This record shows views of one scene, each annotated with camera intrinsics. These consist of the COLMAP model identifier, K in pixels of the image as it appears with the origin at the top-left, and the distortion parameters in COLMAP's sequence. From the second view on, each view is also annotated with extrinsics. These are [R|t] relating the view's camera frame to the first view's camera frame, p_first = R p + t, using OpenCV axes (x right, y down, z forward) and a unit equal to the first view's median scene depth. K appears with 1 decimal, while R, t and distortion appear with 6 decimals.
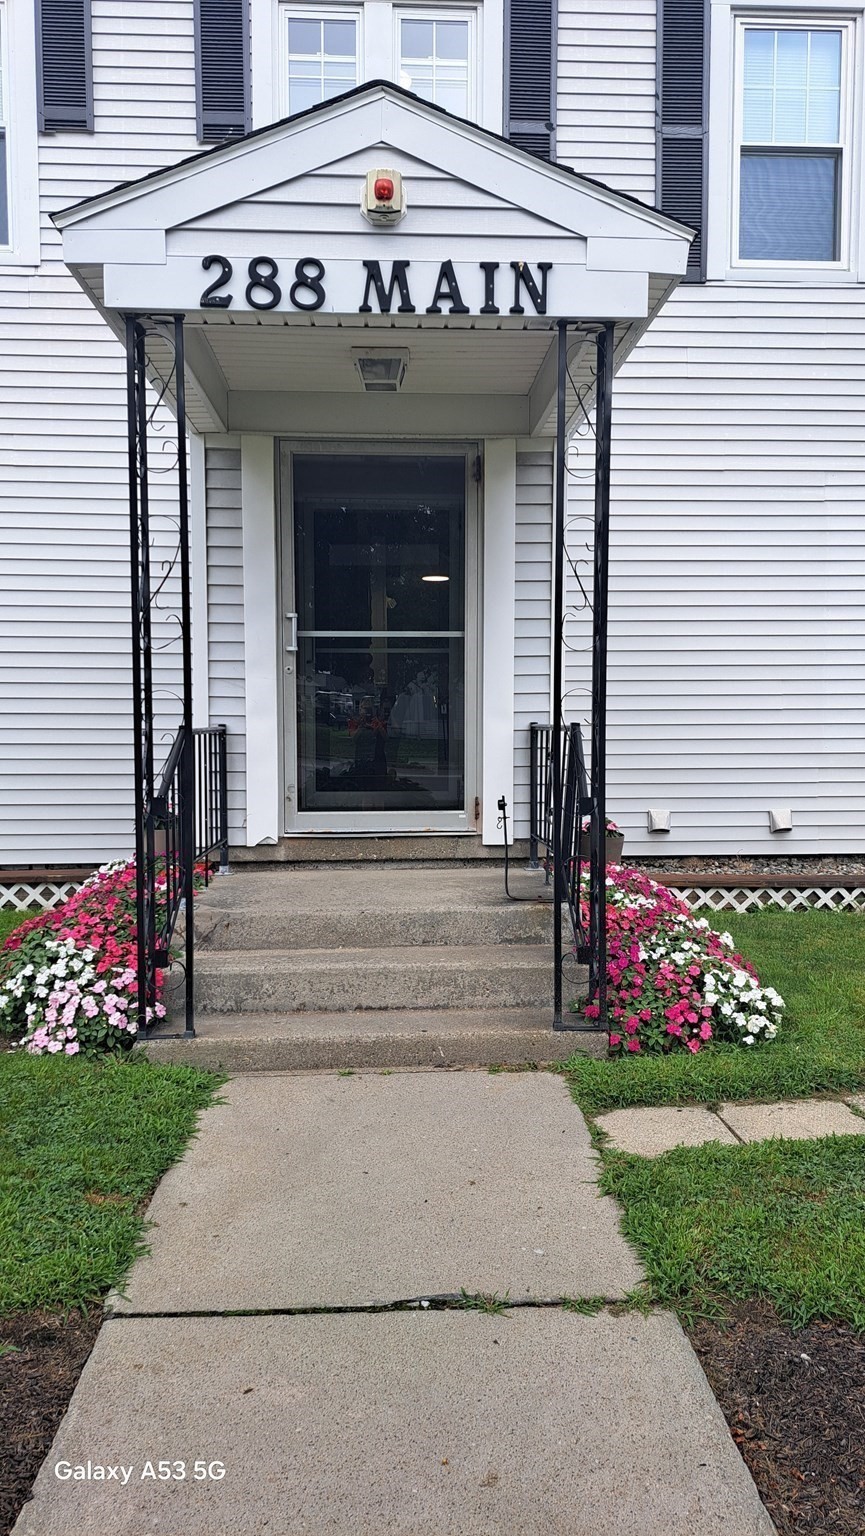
lens RADIAL K [[1118.8, 0, 455.7], [0, 1118.8, 768.9], [0, 0, 1]] dist [0.082643, -0.117003]
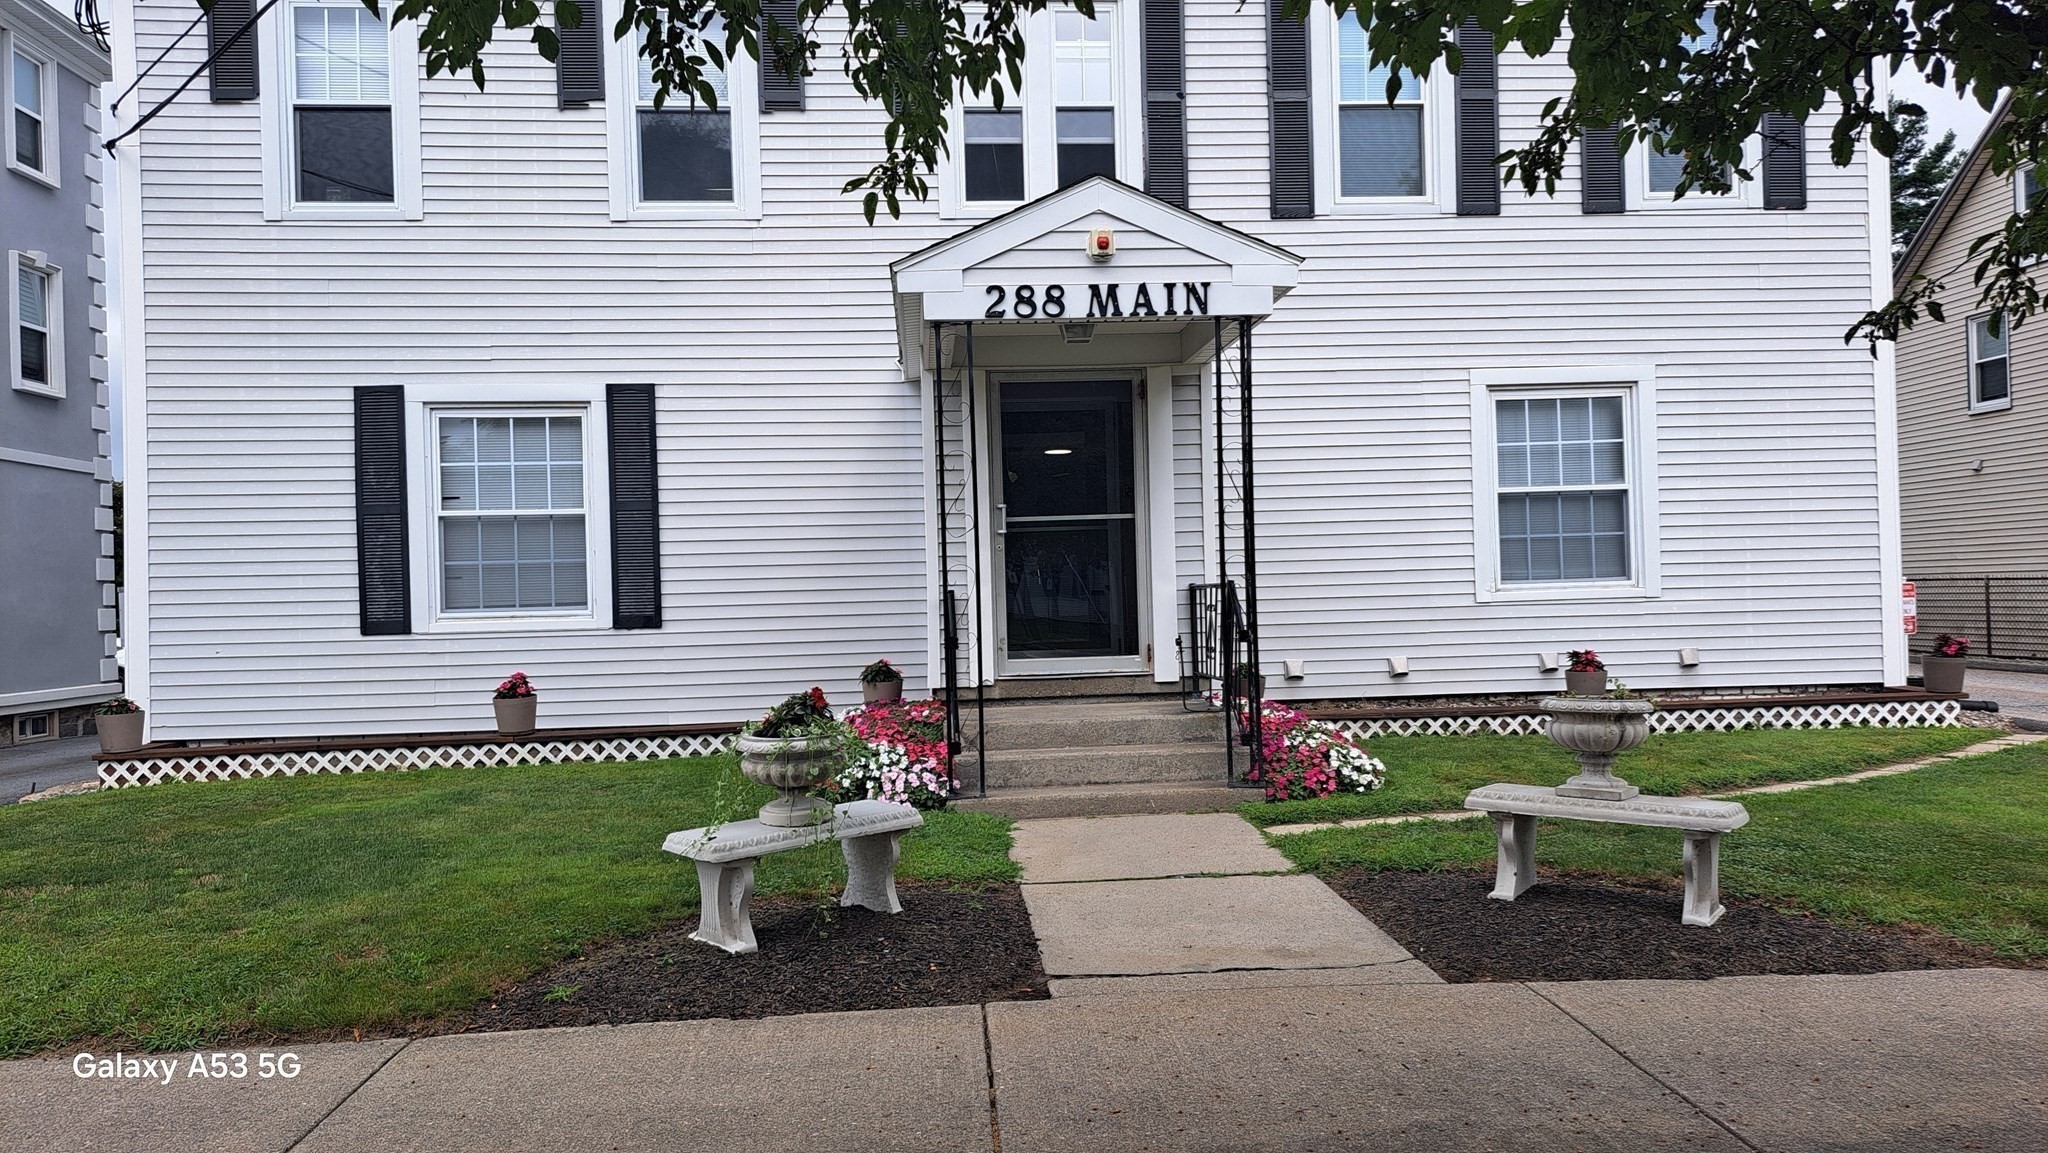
lens RADIAL K [[1491.7, 0, 1033.4], [0, 1491.7, 574.2], [0, 0, 1]] dist [0.082643, -0.117003]
pose [[0.999542, -0.027697, 0.012209, -0.179337], [0.028431, 0.997493, -0.064799, 0.071570], [-0.010383, 0.065116, 0.997824, -0.943459]]
